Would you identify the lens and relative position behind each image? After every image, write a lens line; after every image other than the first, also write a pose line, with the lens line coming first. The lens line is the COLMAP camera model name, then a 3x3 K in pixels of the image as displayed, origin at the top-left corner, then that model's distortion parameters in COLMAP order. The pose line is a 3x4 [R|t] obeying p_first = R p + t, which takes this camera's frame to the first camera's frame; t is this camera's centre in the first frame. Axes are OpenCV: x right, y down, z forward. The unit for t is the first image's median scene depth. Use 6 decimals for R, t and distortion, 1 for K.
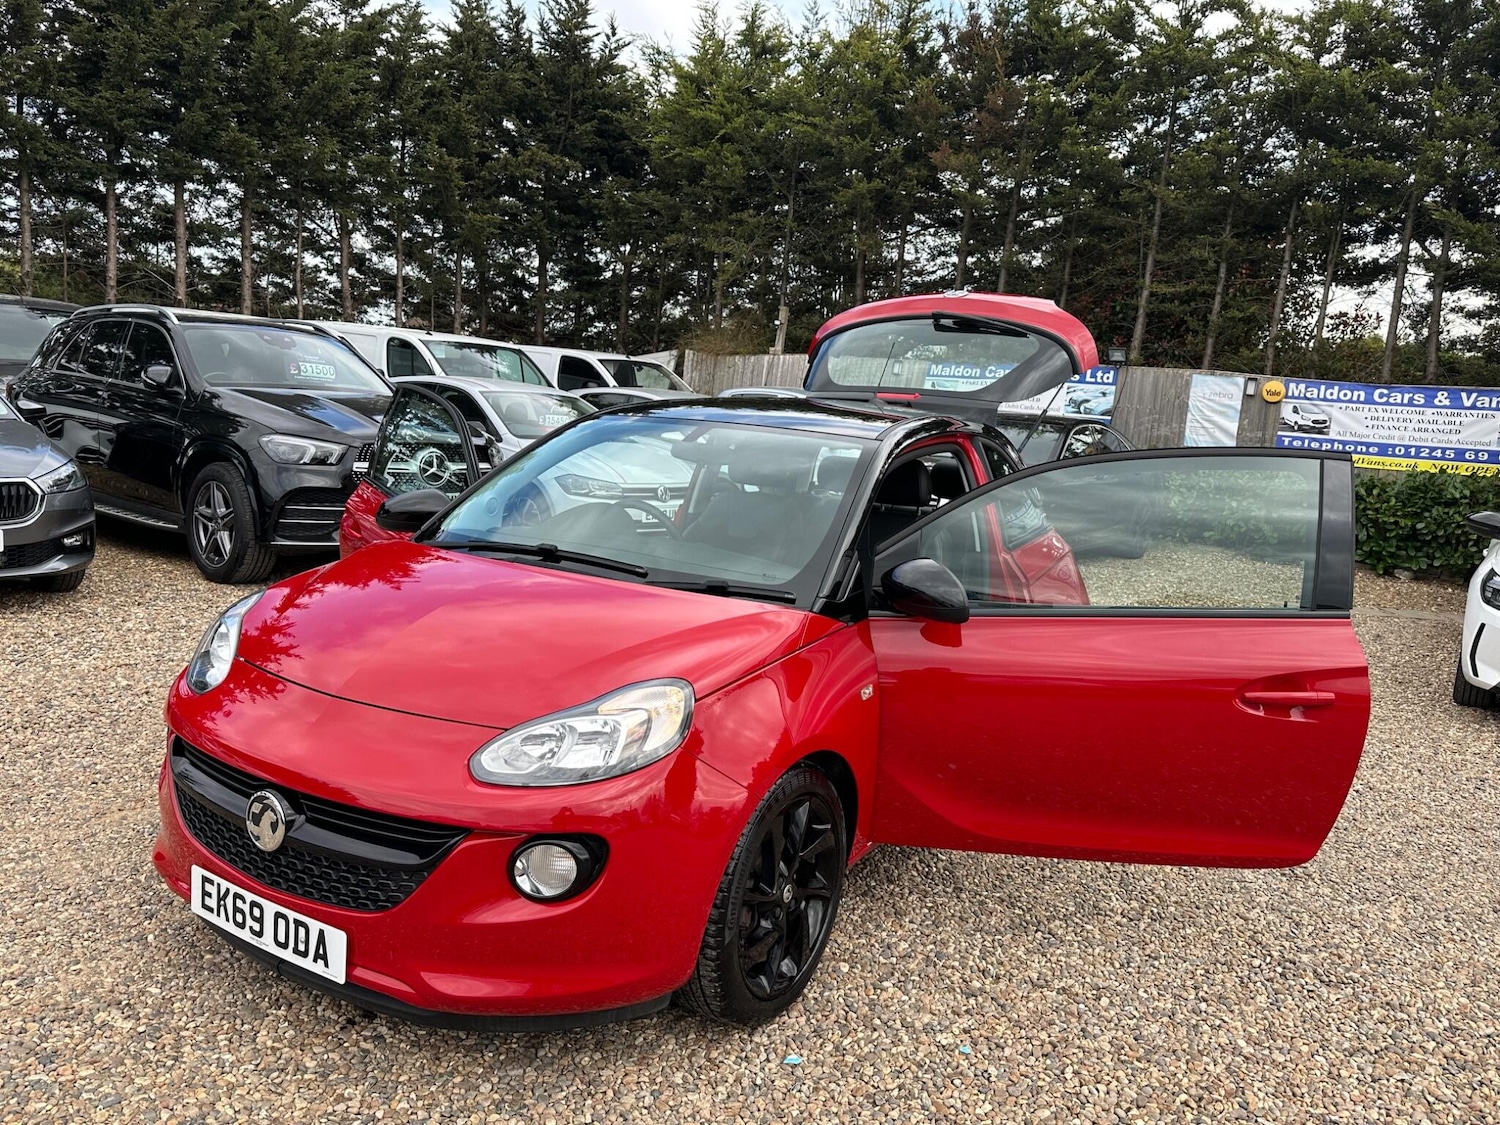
lens RADIAL K [[1157.6, 0, 741.1], [0, 1157.6, 559.8], [0, 0, 1]] dist [0.072762, -0.100102]
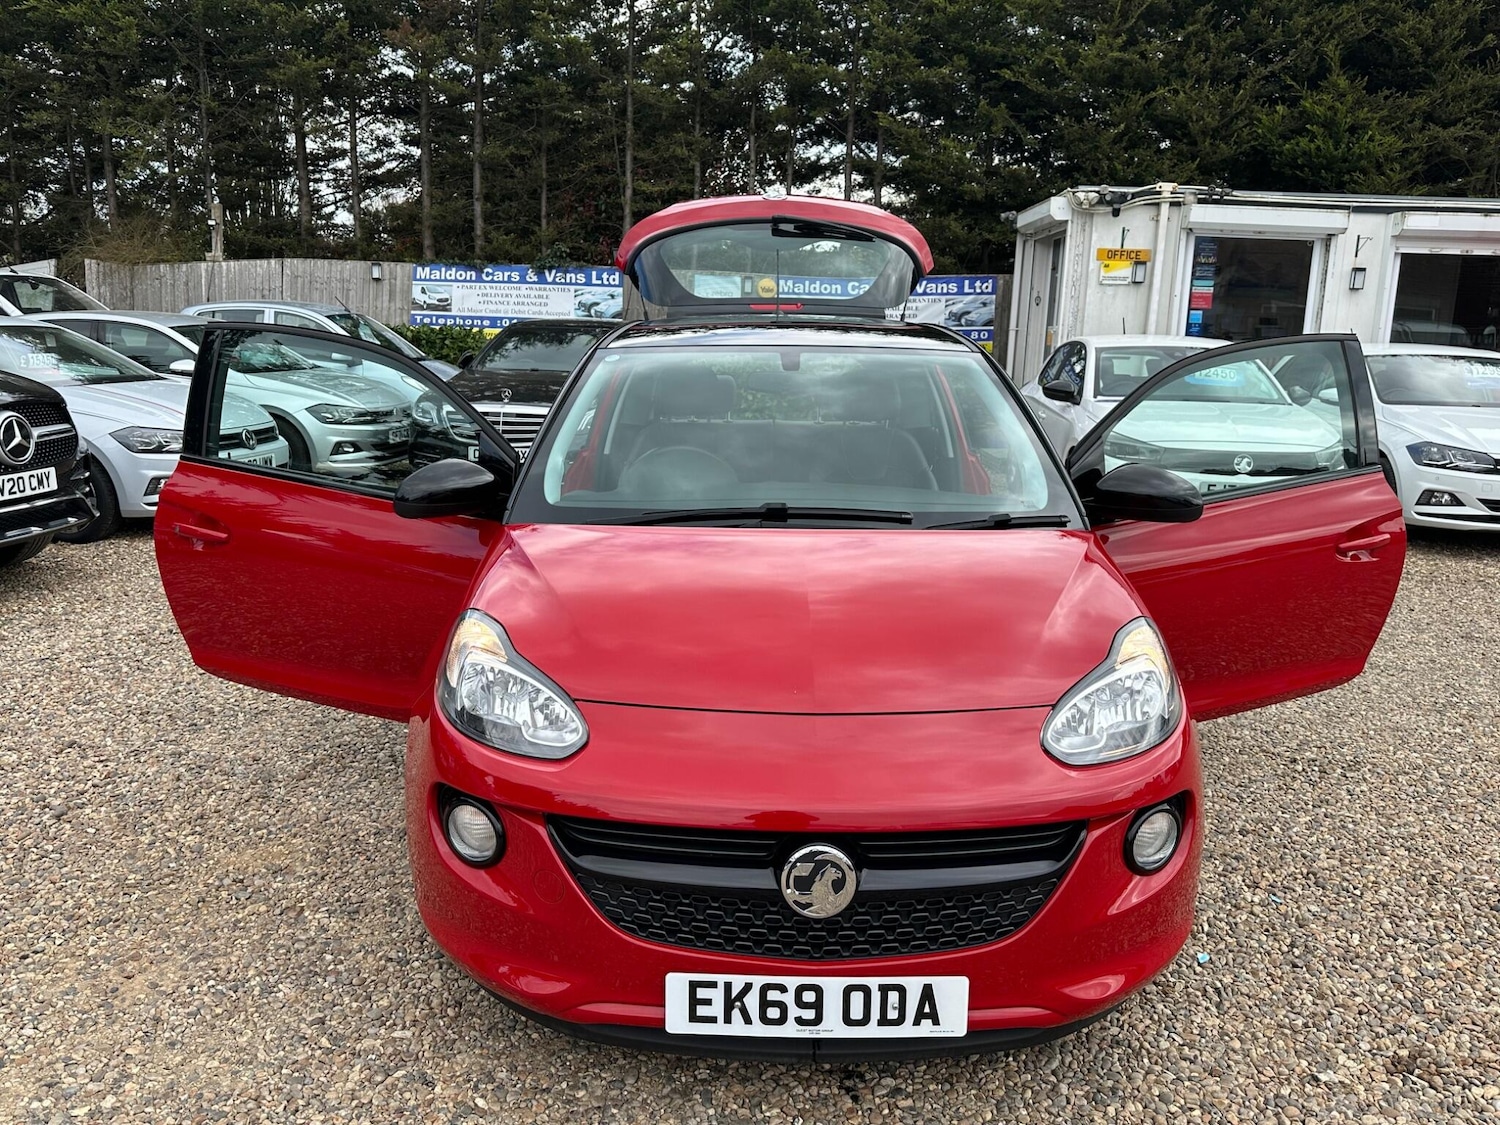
lens RADIAL K [[1185.6, 0, 746.4], [0, 1185.6, 562.7], [0, 0, 1]] dist [0.127724, -0.183860]
pose [[0.838411, -0.162765, 0.520169, -0.183697], [0.121849, 0.986188, 0.112189, -0.019890], [-0.531244, -0.030679, 0.846663, 0.074250]]
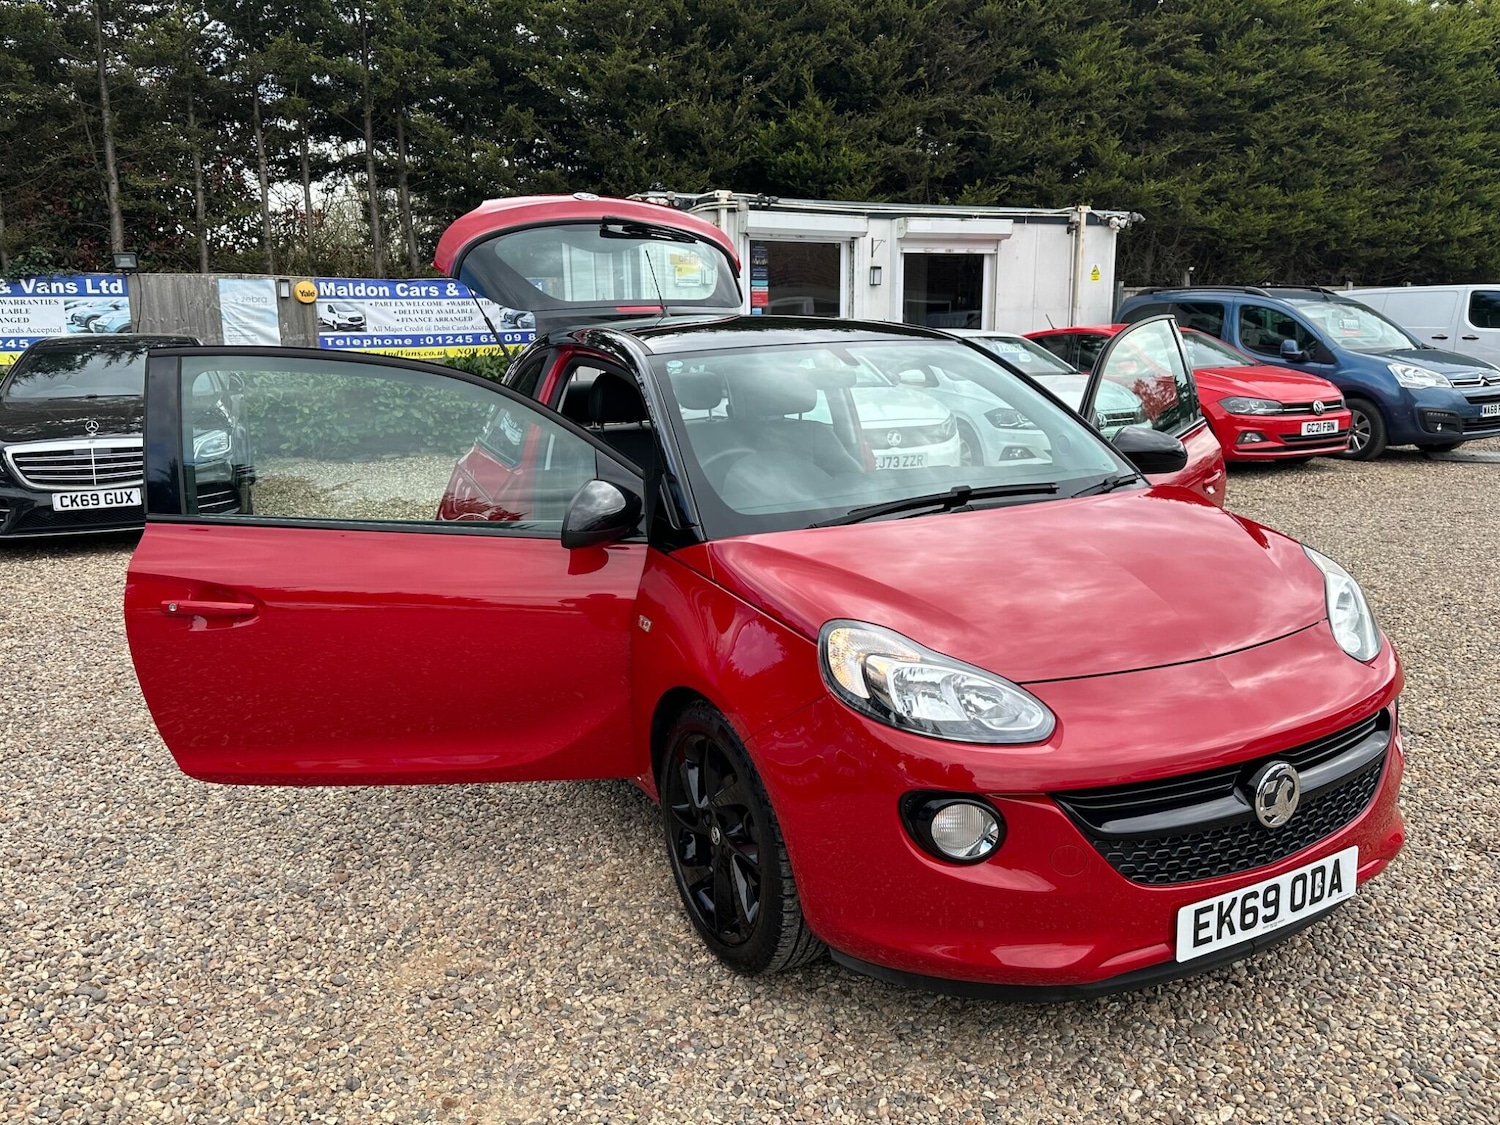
lens RADIAL K [[1185.6, 0, 746.4], [0, 1185.6, 562.7], [0, 0, 1]] dist [0.127724, -0.183860]
pose [[0.476392, -0.255354, 0.841335, -0.297763], [0.187580, 0.964384, 0.186486, -0.045797], [-0.858990, 0.068977, 0.507325, 0.189177]]
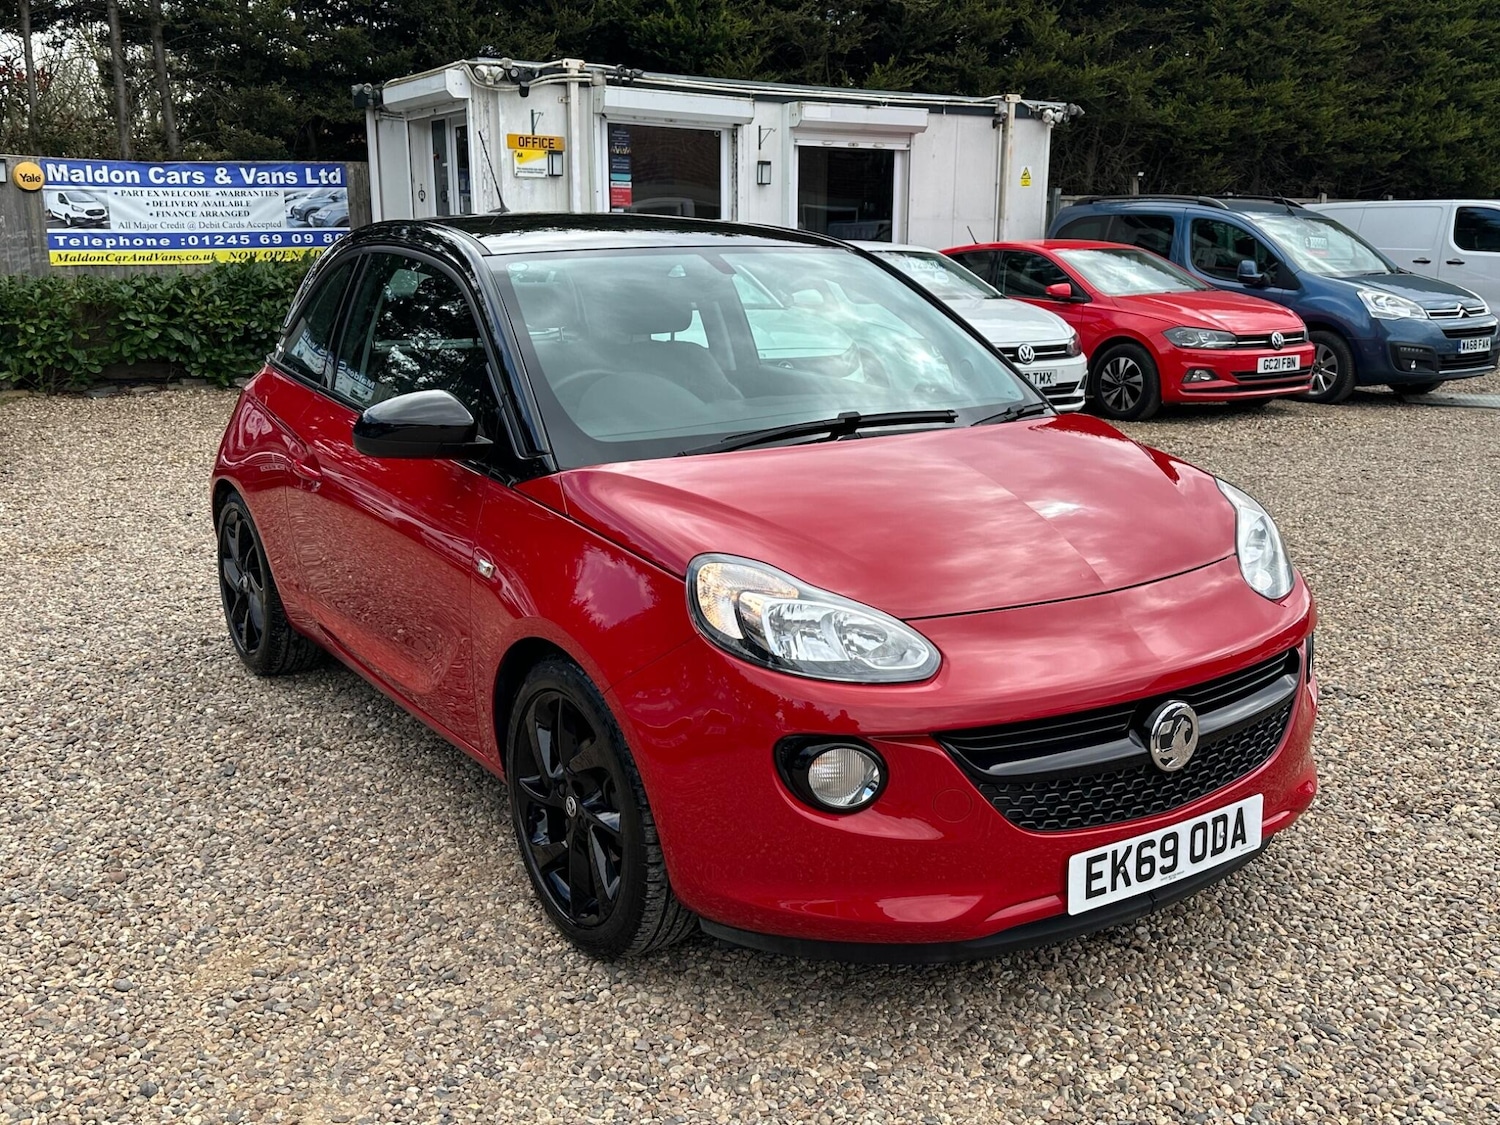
lens RADIAL K [[1493.4, 0, 759.3], [0, 1493.4, 565.8], [0, 0, 1]] dist [0.174616, -0.340469]
pose [[0.388516, -0.273243, 0.879996, -0.322501], [0.169612, 0.959909, 0.223173, -0.043566], [-0.905697, 0.062552, 0.419286, 0.175618]]
